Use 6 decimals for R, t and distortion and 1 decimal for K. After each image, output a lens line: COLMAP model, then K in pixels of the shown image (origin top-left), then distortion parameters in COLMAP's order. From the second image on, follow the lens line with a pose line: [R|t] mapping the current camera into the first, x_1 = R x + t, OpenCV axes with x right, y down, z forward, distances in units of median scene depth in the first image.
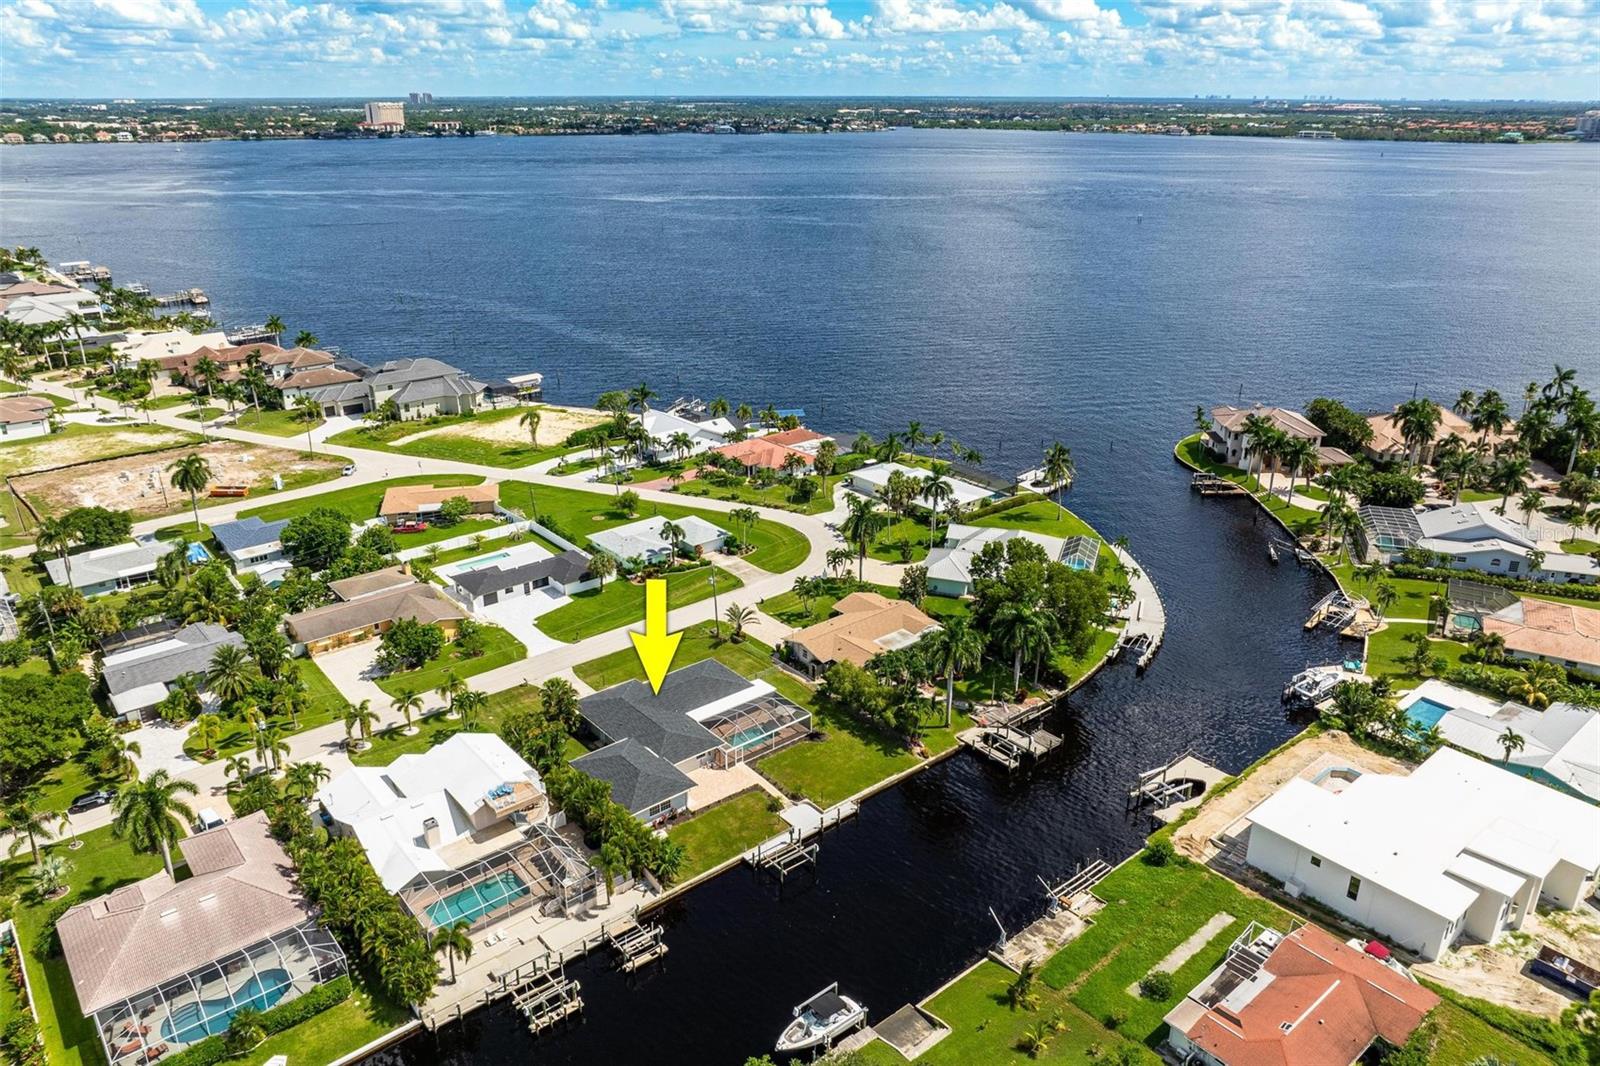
lens RADIAL K [[1118.9, 0, 798.7], [0, 1118.9, 520.2], [0, 0, 1]] dist [-0.021849, 0.006636]
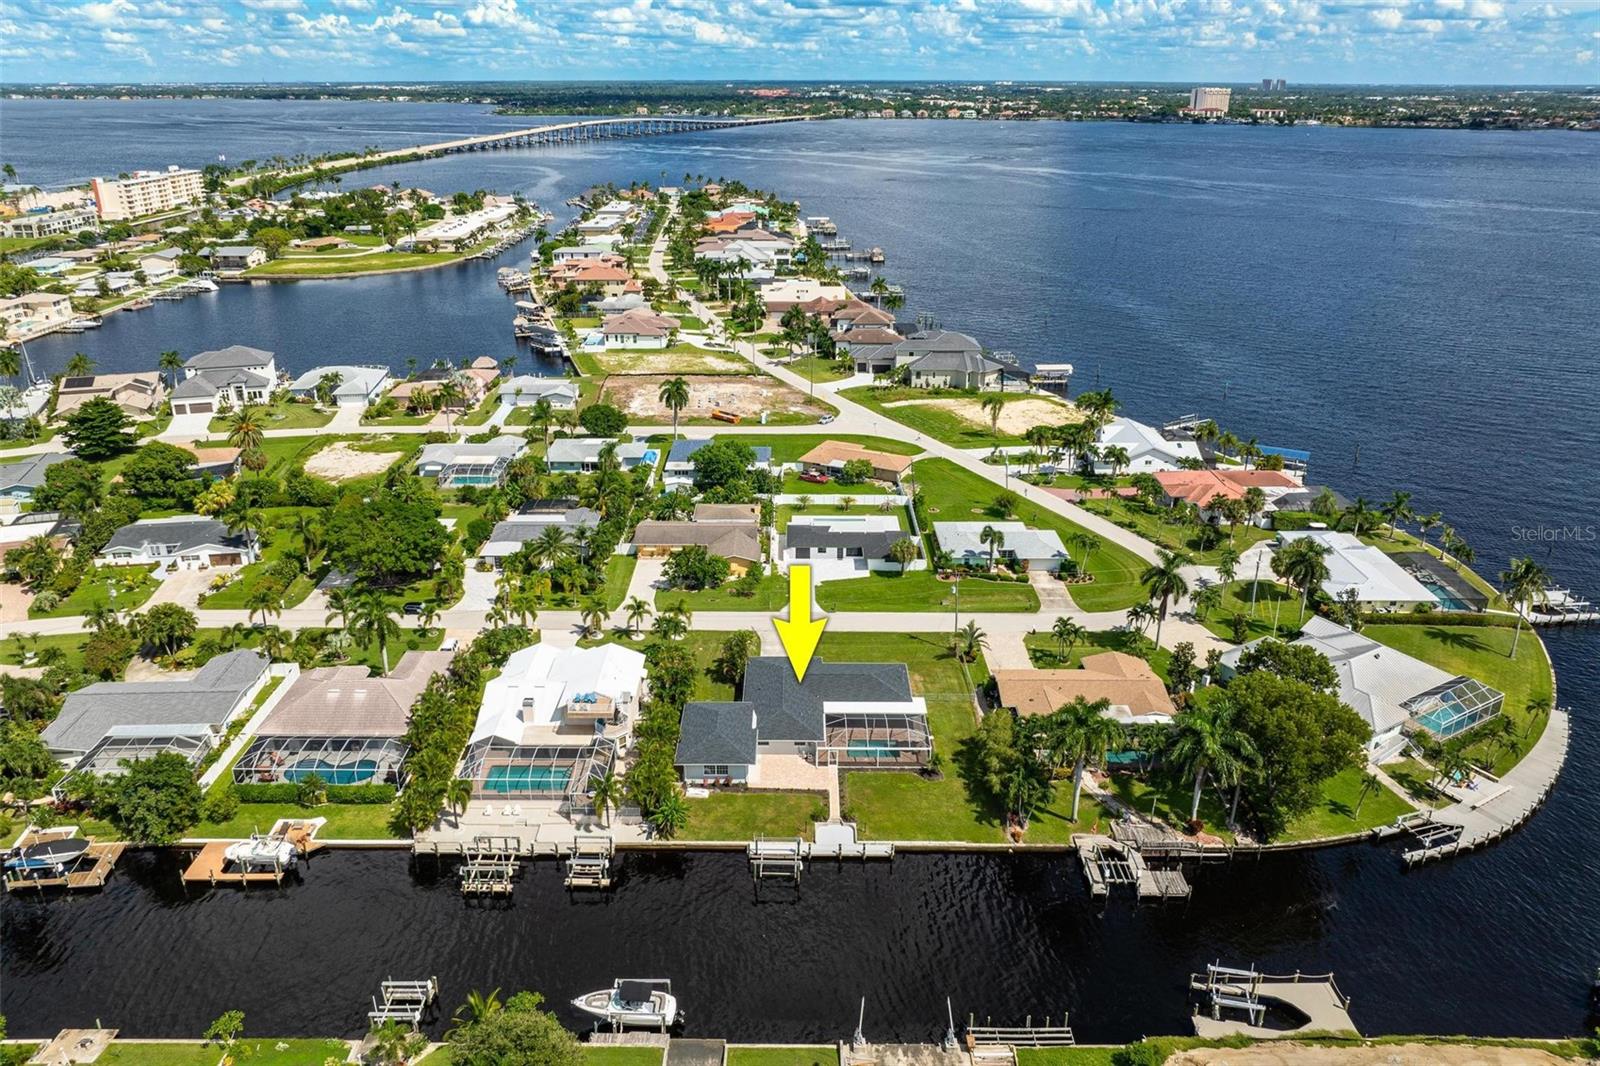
lens RADIAL K [[1118.9, 0, 792.2], [0, 1118.9, 534.1], [0, 0, 1]] dist [-0.021849, 0.006636]
pose [[0.763815, 0.245160, -0.597062, 0.333101], [-0.231850, 0.967528, 0.100673, -0.049928], [0.602355, 0.061533, 0.795853, 0.140316]]
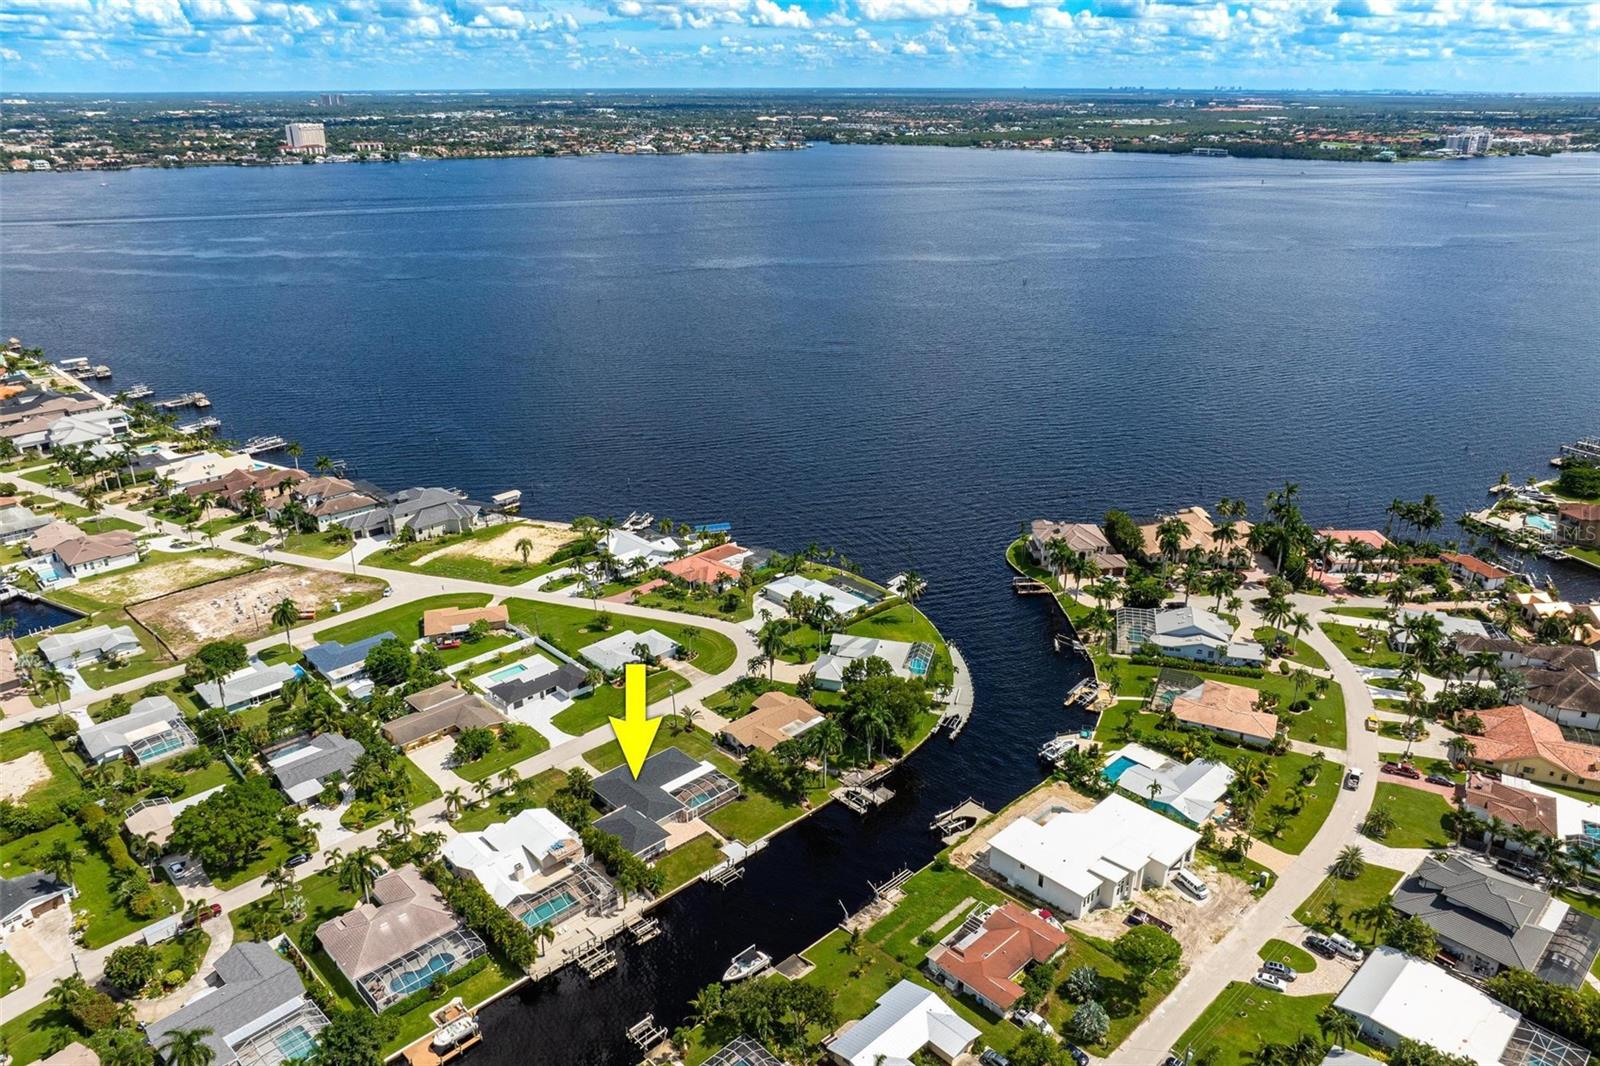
lens RADIAL K [[1118.9, 0, 802.6], [0, 1118.9, 545.4], [0, 0, 1]] dist [-0.021849, 0.006636]
pose [[0.997528, -0.026905, 0.064912, 0.005965], [0.024938, 0.999210, 0.030929, -0.166372], [-0.065693, -0.029234, 0.997412, -0.458040]]
